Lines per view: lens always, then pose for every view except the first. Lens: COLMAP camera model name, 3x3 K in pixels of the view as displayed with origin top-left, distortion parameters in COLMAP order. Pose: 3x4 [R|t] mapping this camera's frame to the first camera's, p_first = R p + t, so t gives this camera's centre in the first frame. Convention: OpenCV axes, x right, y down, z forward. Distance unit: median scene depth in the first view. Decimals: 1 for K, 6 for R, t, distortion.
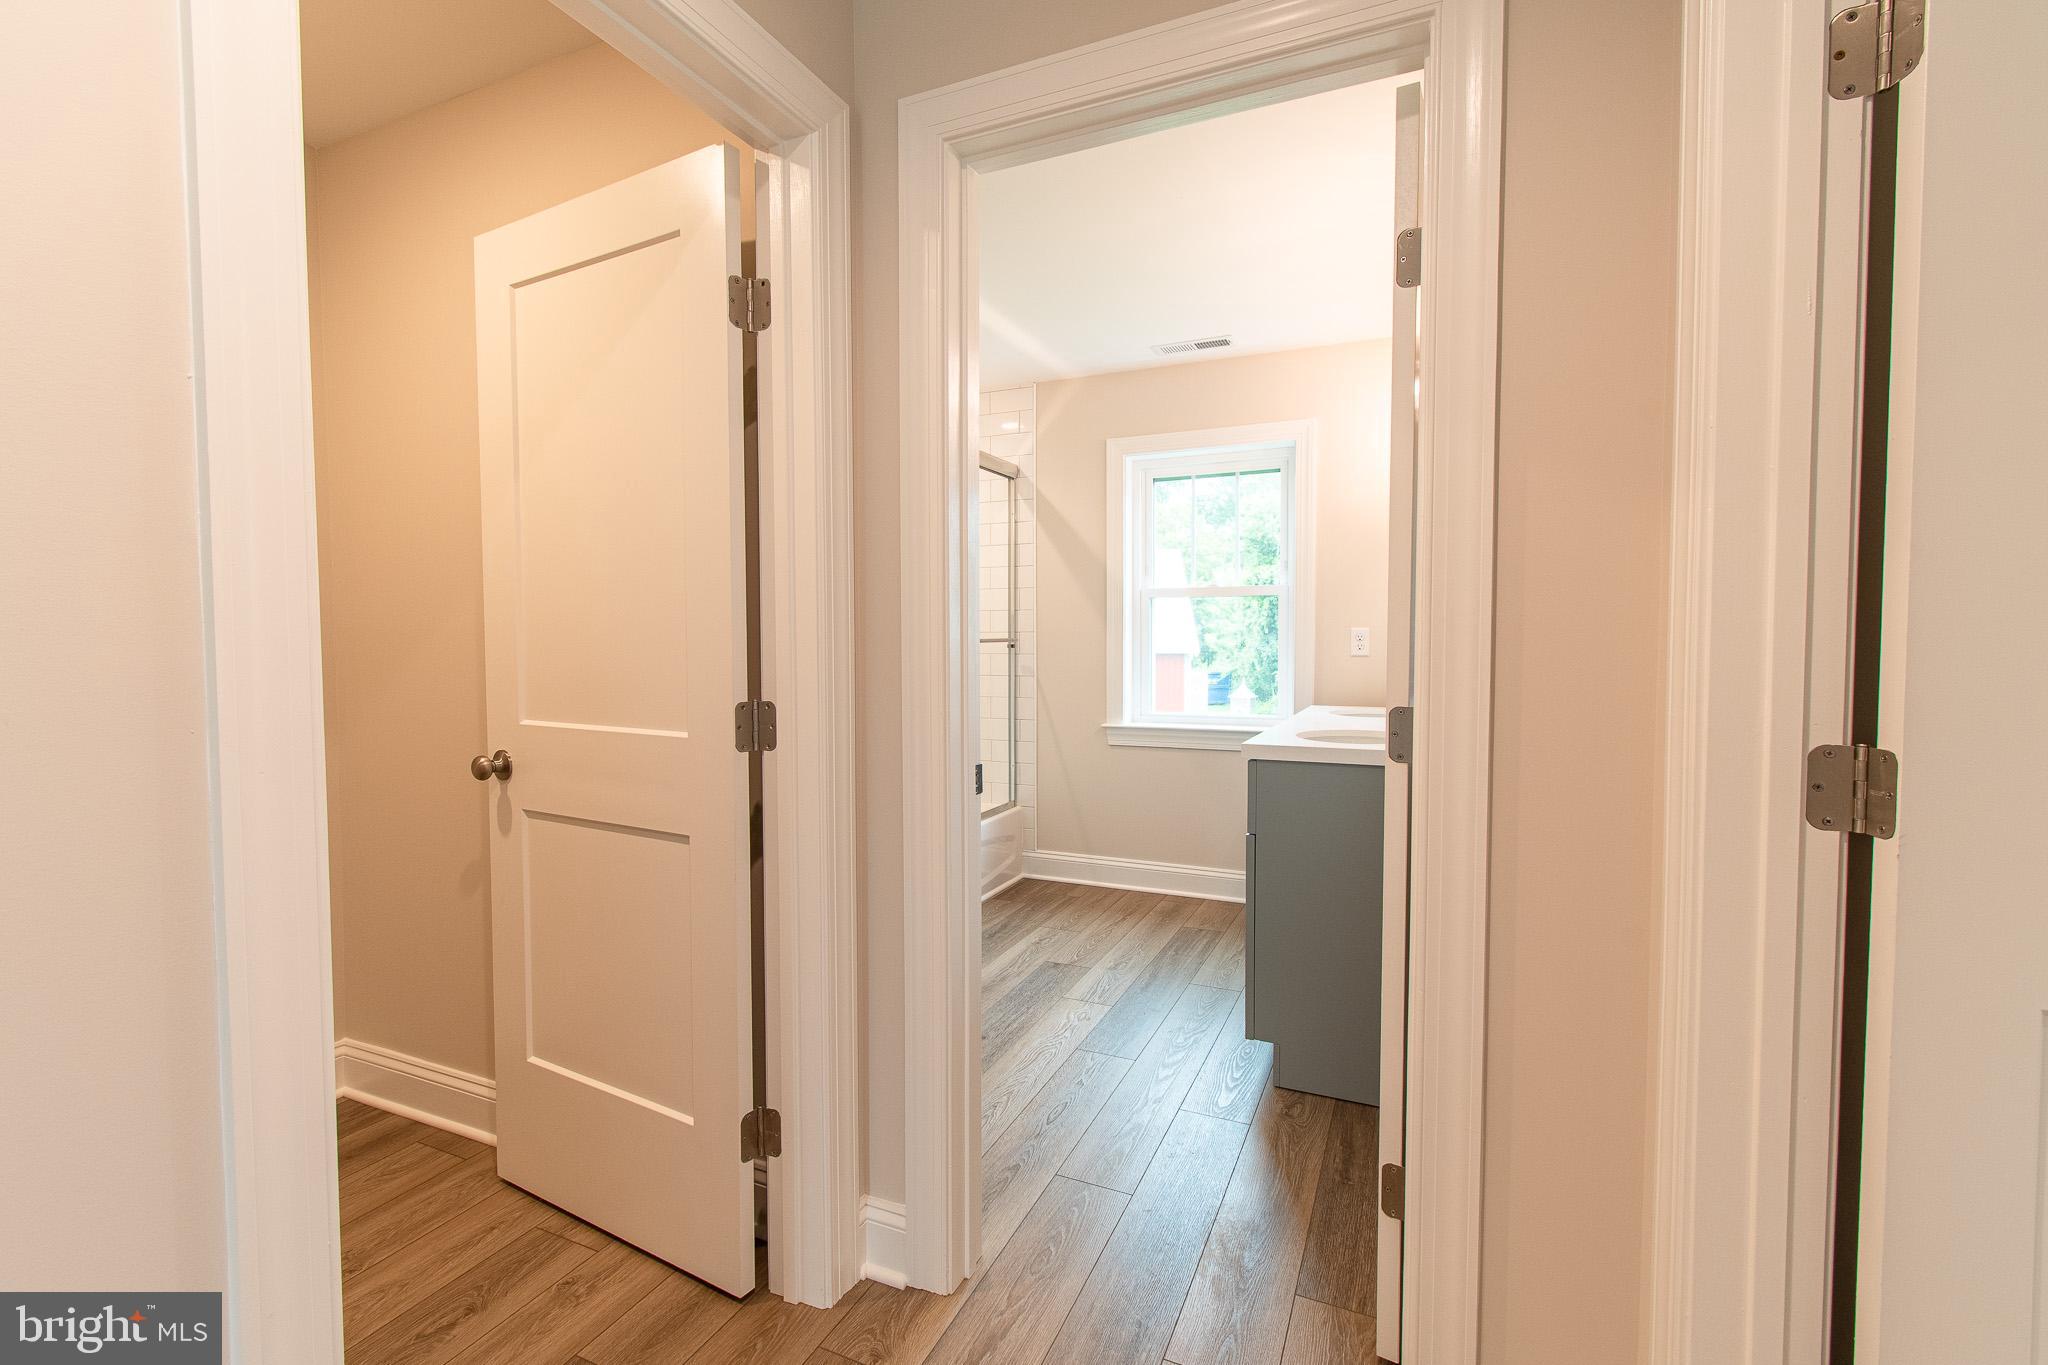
lens RADIAL K [[902.0, 0, 1029.7], [0, 902.0, 679.8], [0, 0, 1]] dist [0.000119, 0.000252]
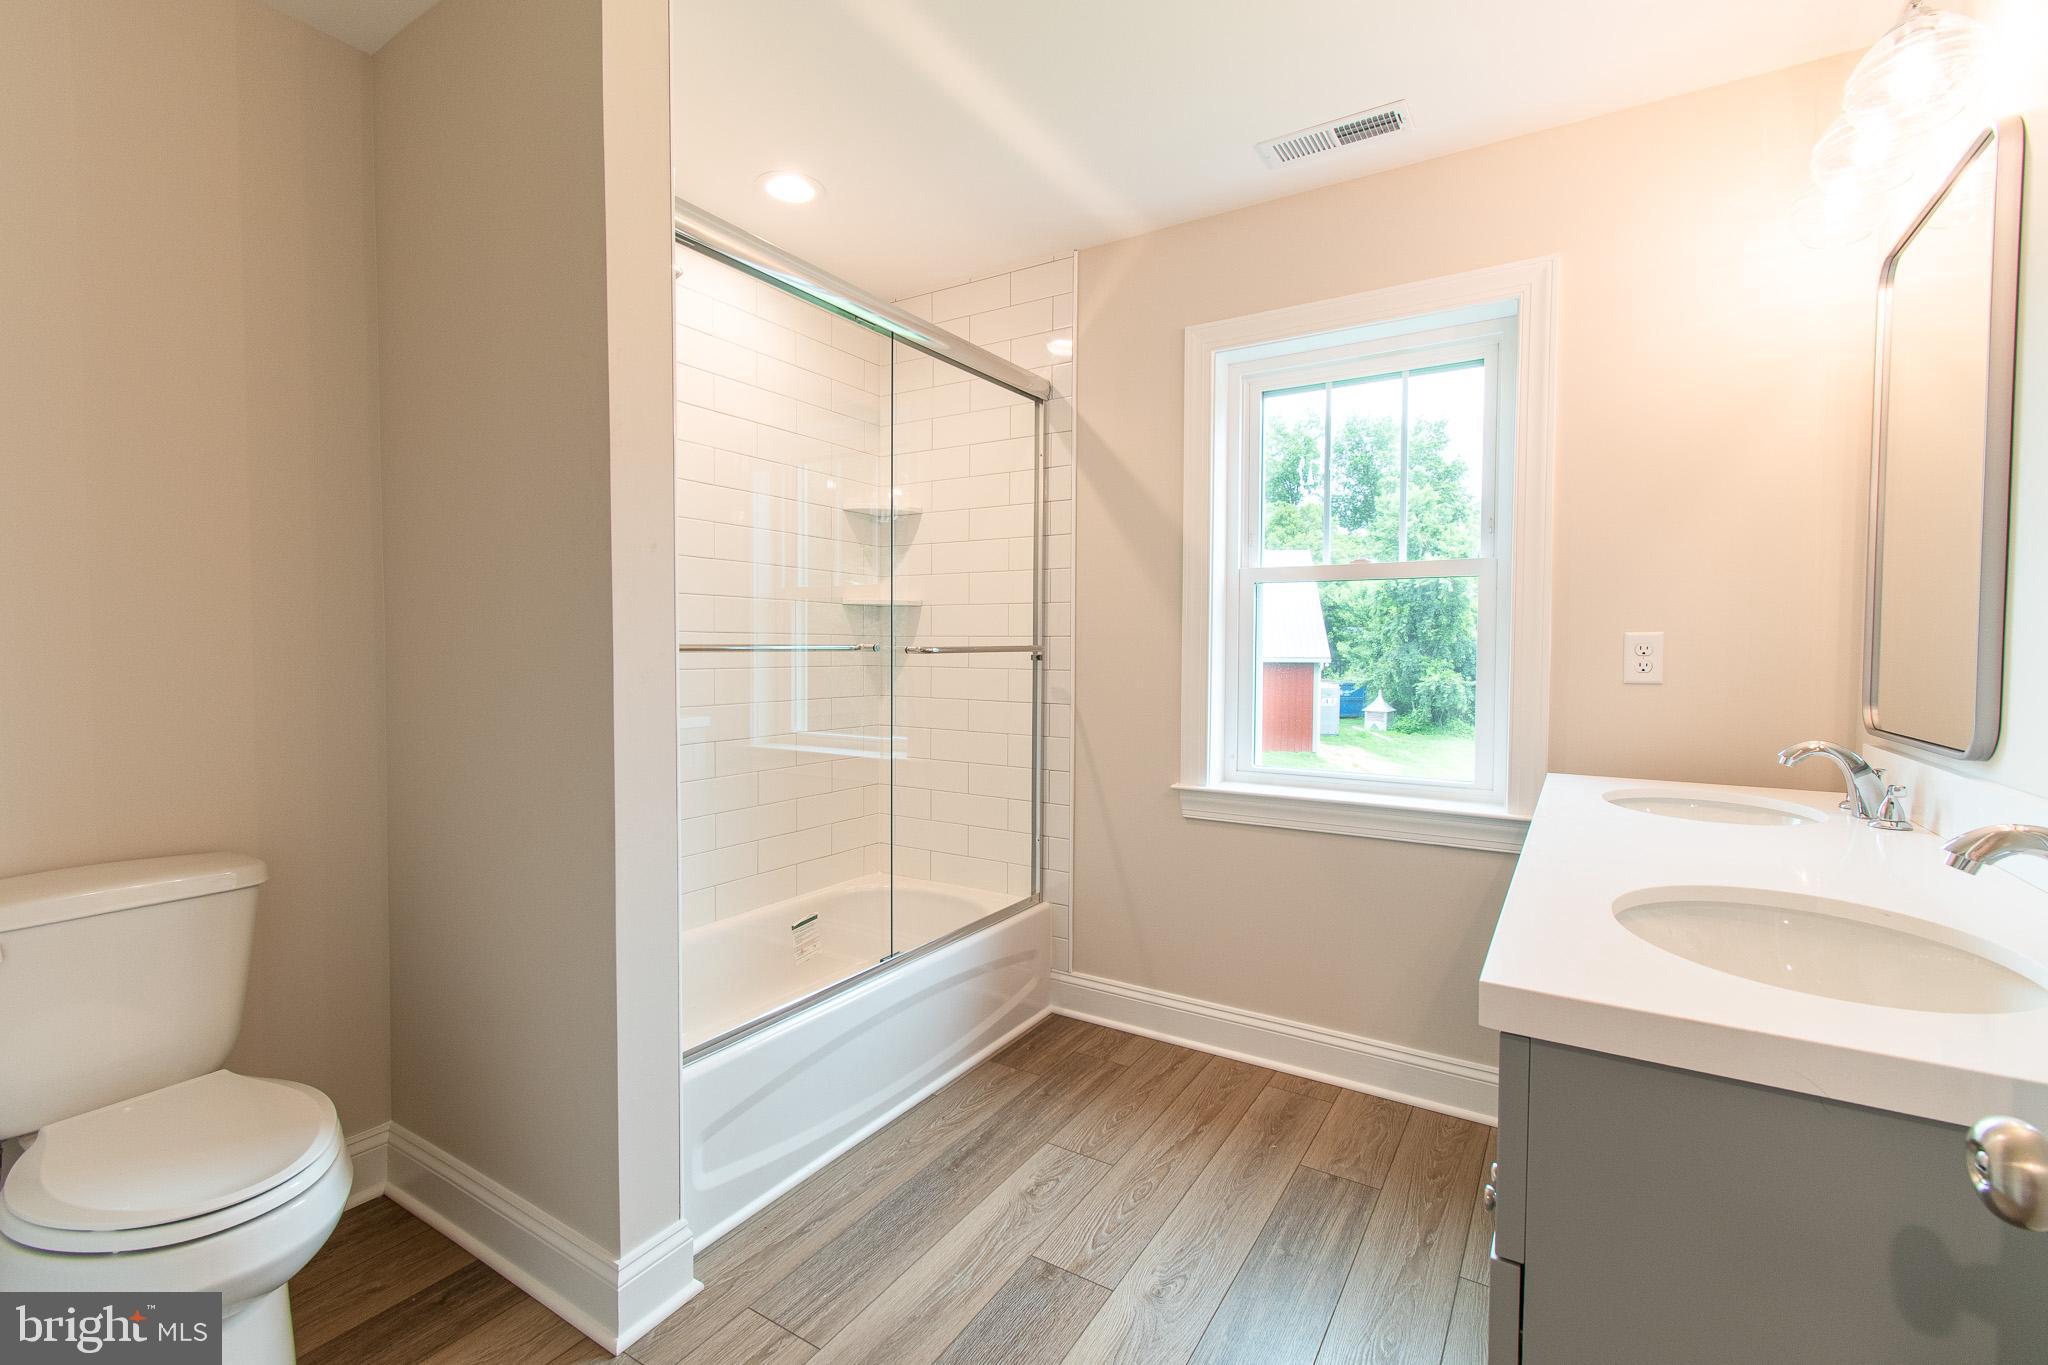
lens RADIAL K [[902.0, 0, 1028.3], [0, 902.0, 678.6], [0, 0, 1]] dist [0.000119, 0.000252]
pose [[0.990522, 0.012613, -0.136772, 0.063719], [-0.013787, 0.999876, -0.007638, -0.017298], [0.136659, 0.009451, 0.990573, 0.356325]]
